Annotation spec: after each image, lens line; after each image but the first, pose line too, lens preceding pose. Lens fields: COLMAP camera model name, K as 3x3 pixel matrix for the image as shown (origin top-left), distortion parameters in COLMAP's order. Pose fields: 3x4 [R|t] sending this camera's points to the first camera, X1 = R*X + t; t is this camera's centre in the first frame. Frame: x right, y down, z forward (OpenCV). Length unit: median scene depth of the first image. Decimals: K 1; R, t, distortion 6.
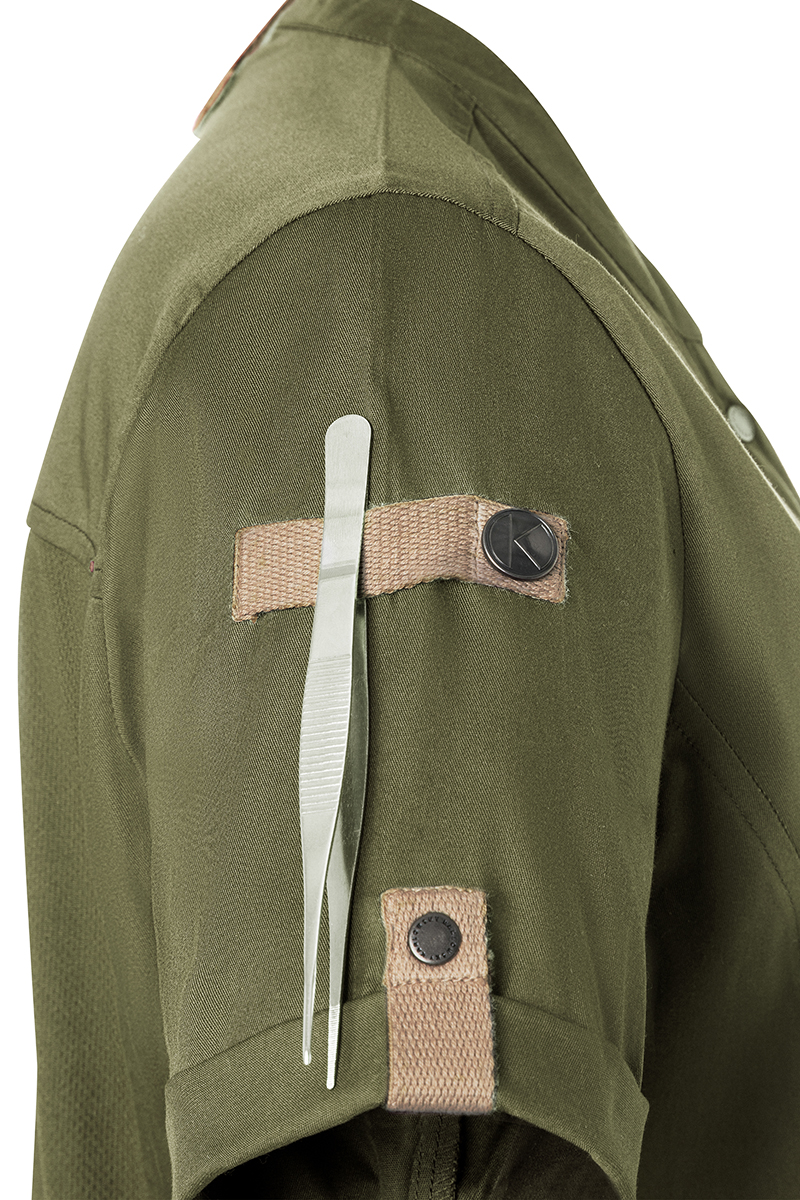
lens RADIAL K [[3541.7, 0, 400.0], [0, 3541.7, 600.0], [0, 0, 1]] dist [0.011049, -0.224193]
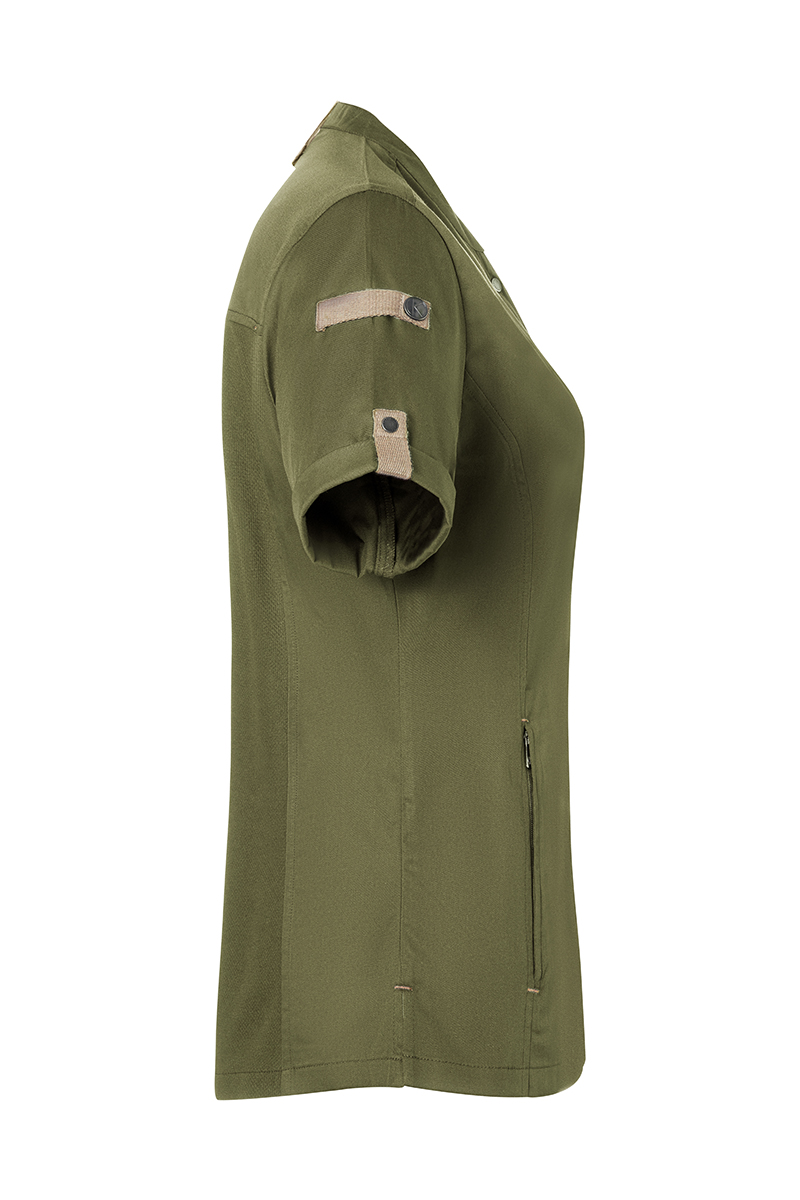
lens RADIAL K [[3541.7, 0, 400.0], [0, 3541.7, 600.0], [0, 0, 1]] dist [0.011049, -0.224193]
pose [[0.998796, 0.007189, 0.048523, -0.115241], [-0.006784, 0.999941, -0.008509, 0.239857], [-0.048582, 0.008169, 0.998786, -1.855949]]
